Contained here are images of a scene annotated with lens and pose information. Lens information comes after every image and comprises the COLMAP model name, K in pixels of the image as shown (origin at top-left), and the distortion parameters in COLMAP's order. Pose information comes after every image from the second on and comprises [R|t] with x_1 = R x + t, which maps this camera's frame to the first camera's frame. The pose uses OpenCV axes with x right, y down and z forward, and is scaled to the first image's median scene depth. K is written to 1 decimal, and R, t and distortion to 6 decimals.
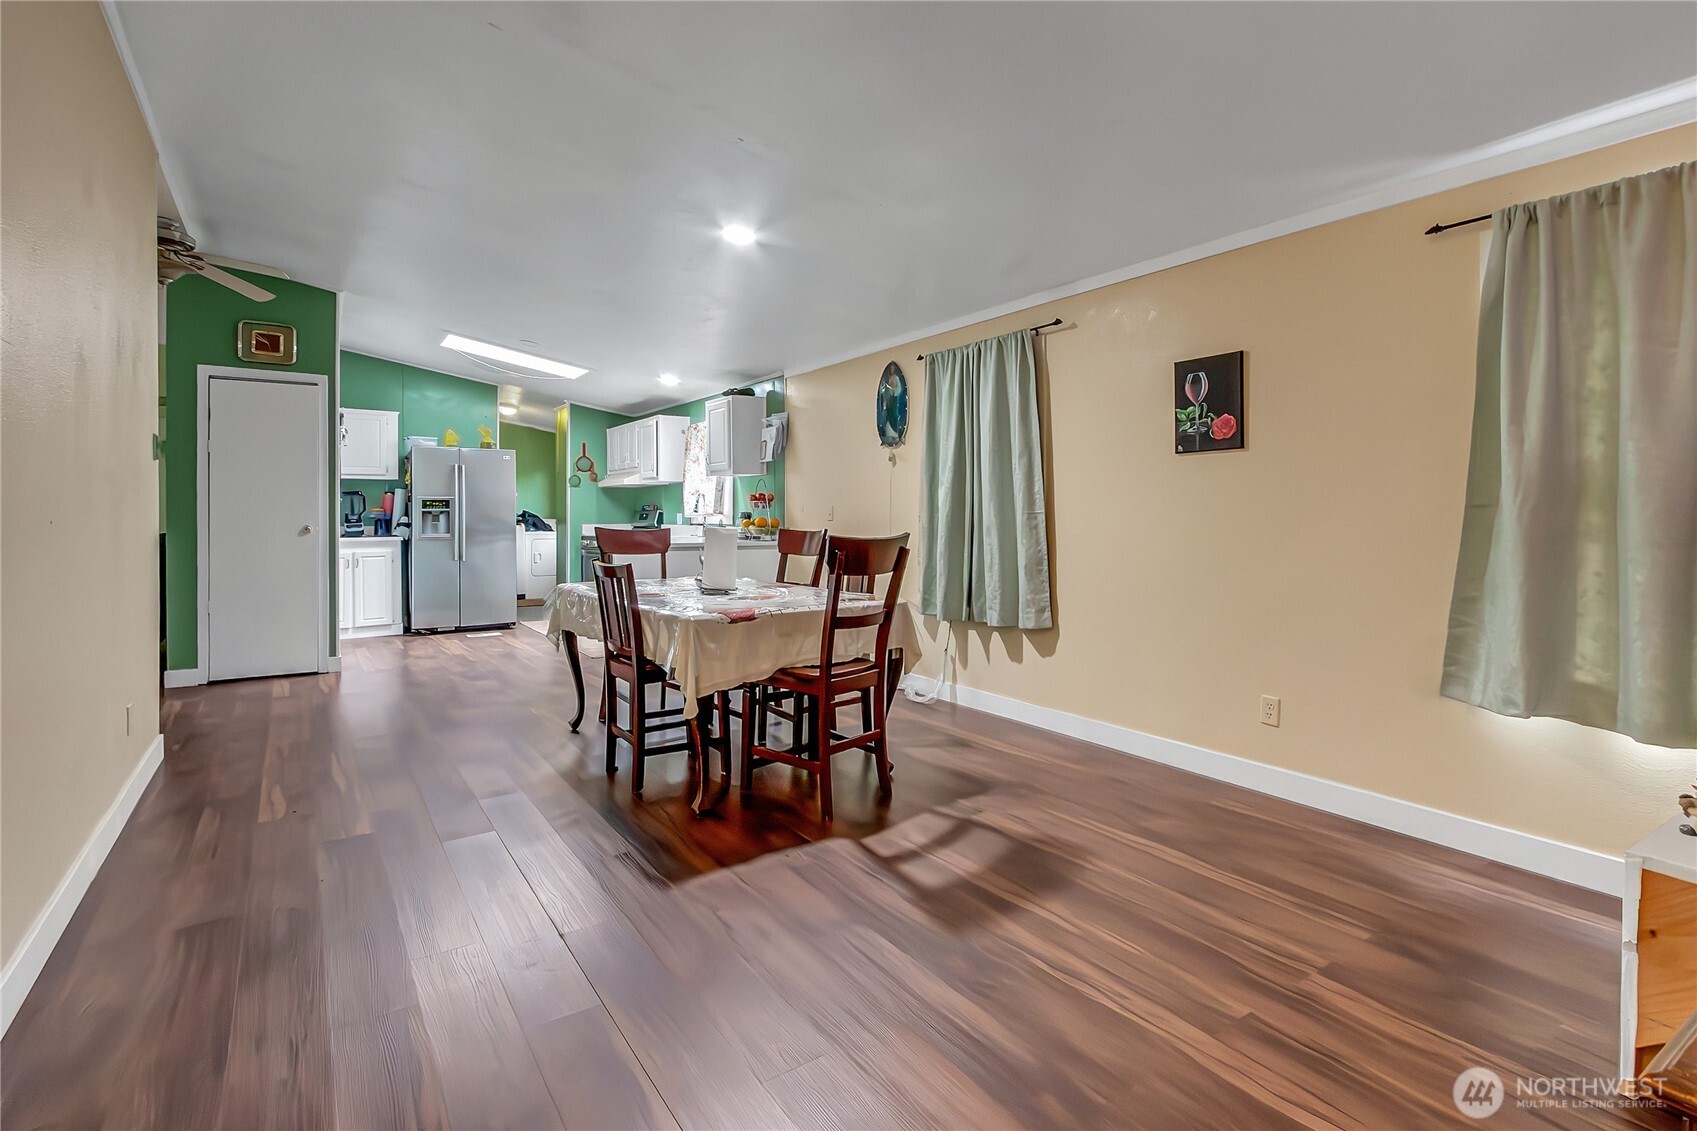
lens RADIAL K [[803.4, 0, 835.7], [0, 803.4, 507.4], [0, 0, 1]] dist [0.001903, 0.000286]
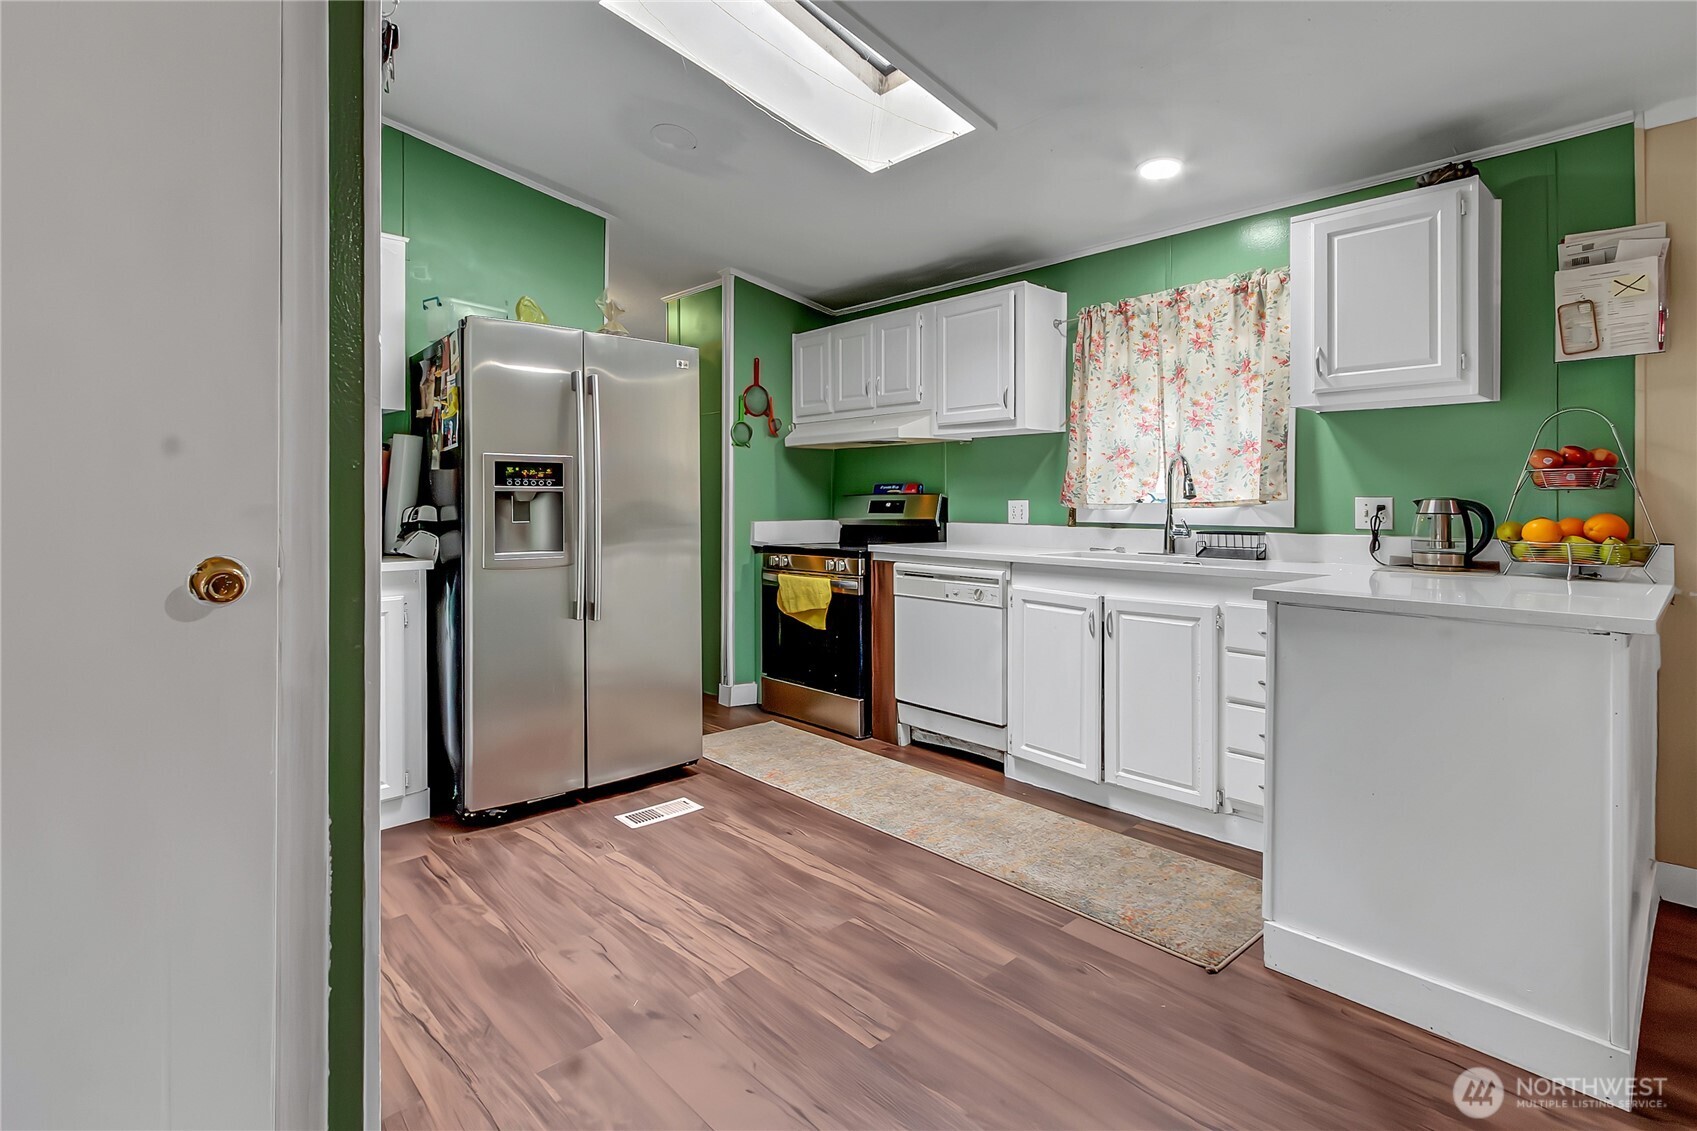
lens RADIAL K [[813.1, 0, 834.0], [0, 813.1, 495.8], [0, 0, 1]] dist [0.003615, 0.000466]
pose [[0.988369, 0.005118, 0.151988, -0.410657], [-0.005280, 0.999986, 0.000659, 0.005379], [-0.151982, -0.001454, 0.988382, 0.594190]]
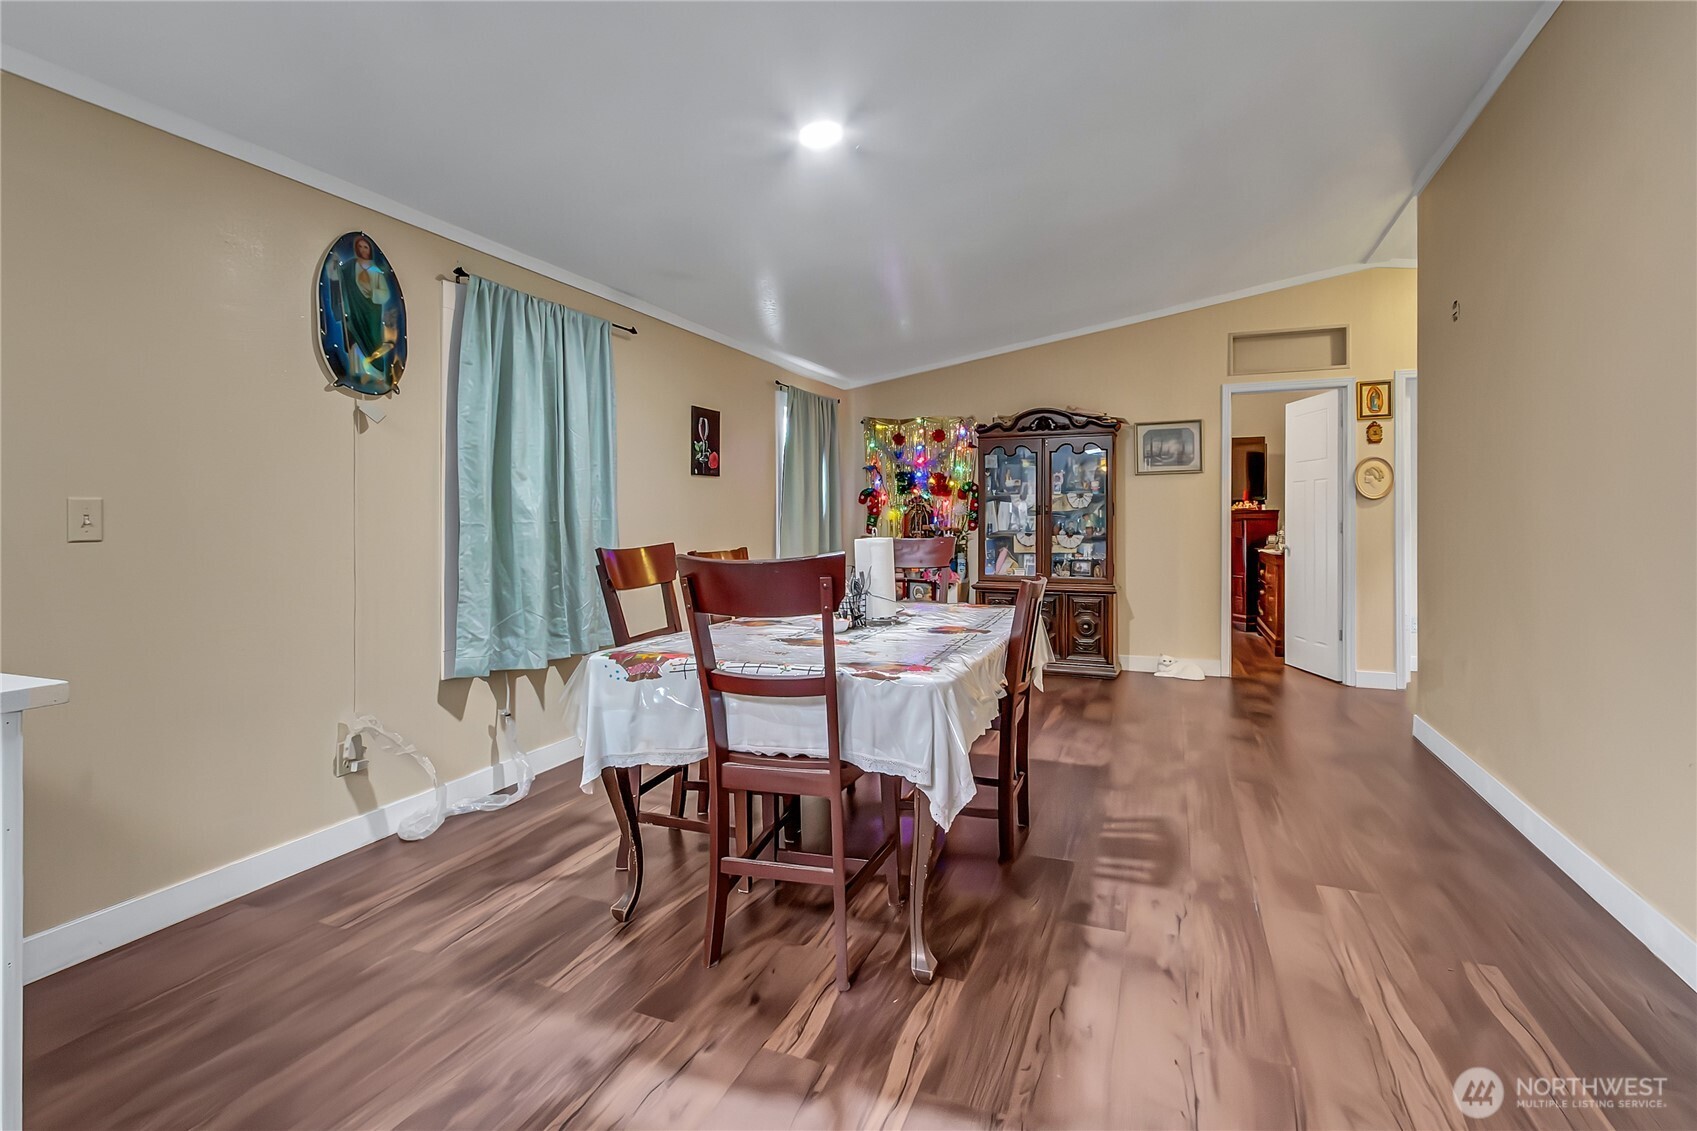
lens RADIAL K [[797.7, 0, 833.1], [0, 797.7, 536.2], [0, 0, 1]] dist [-0.000856, -0.000498]
pose [[-0.551515, -0.016333, 0.834005, -0.378919], [-0.004028, 0.999849, 0.016917, 0.005324], [-0.834155, 0.005971, -0.551497, 0.724498]]
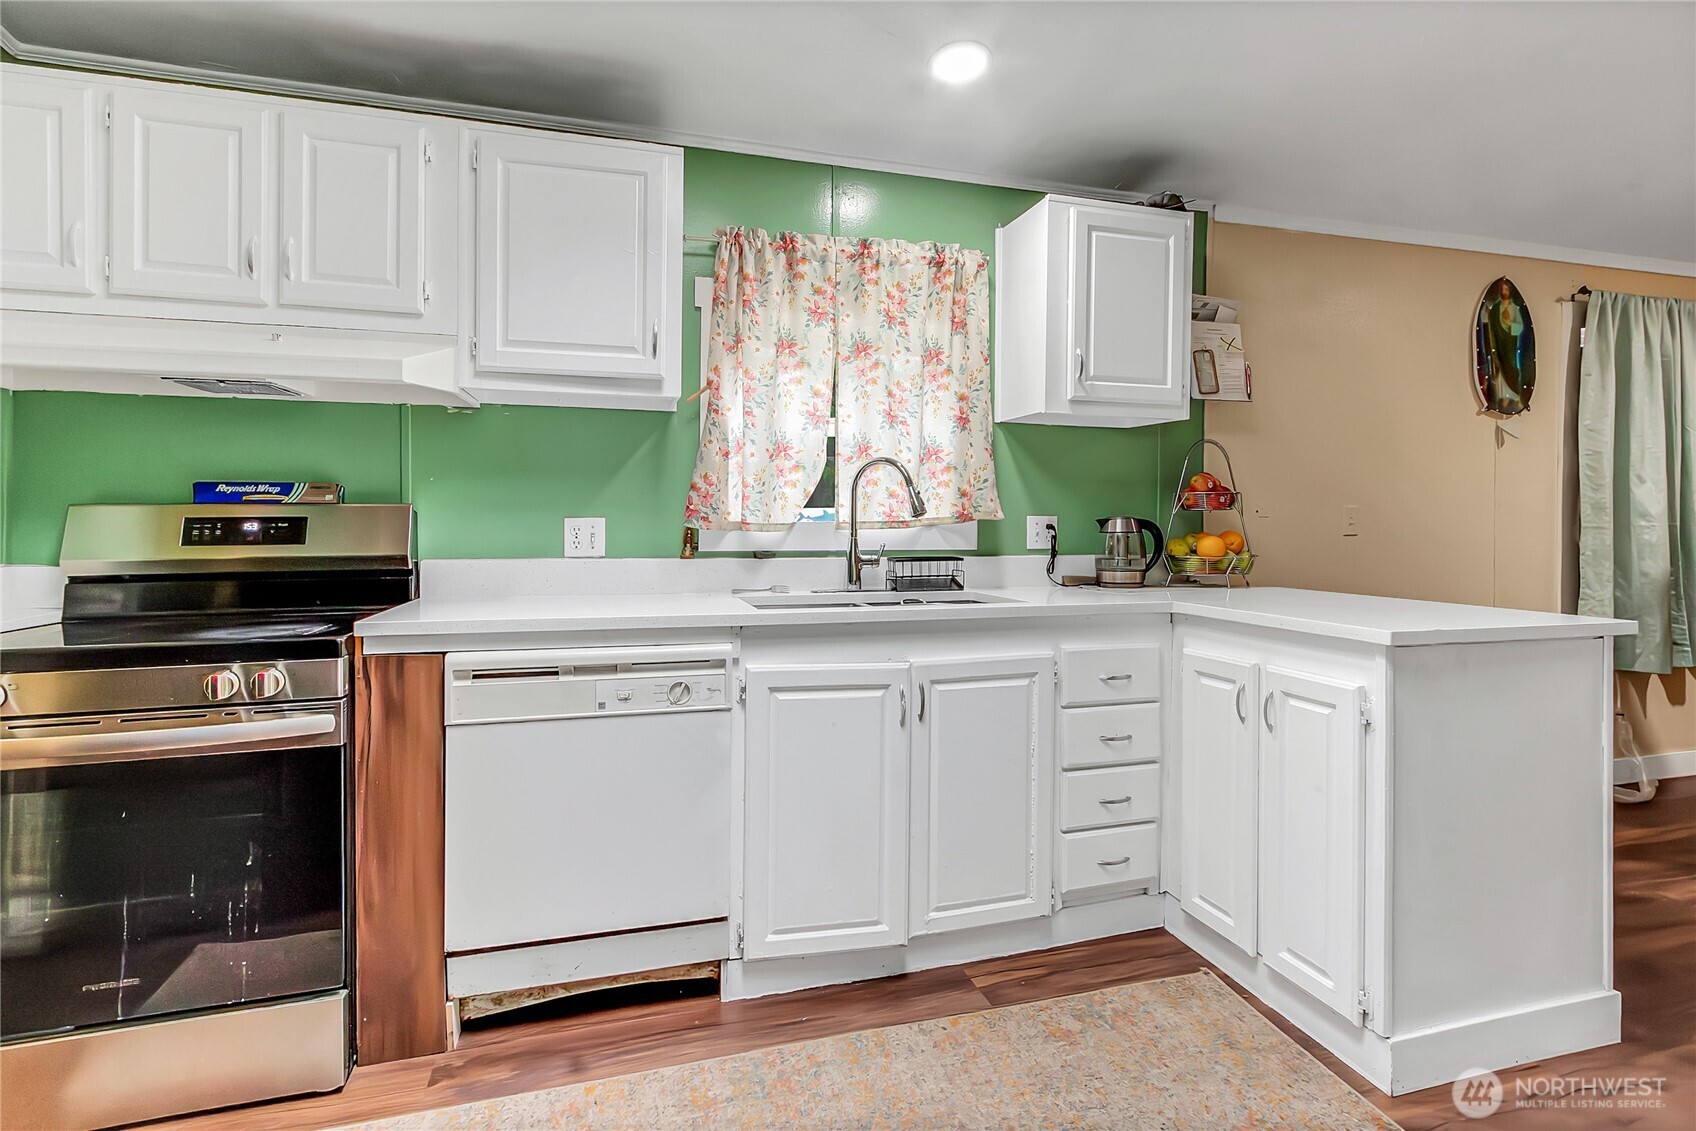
lens RADIAL K [[810.9, 0, 848.2], [0, 810.9, 519.0], [0, 0, 1]] dist [0.004016, -0.001377]
pose [[0.307020, 0.002756, 0.951699, -0.478625], [-0.011661, 0.999932, 0.000866, 0.007113], [-0.951632, -0.011364, 0.307032, 0.903968]]
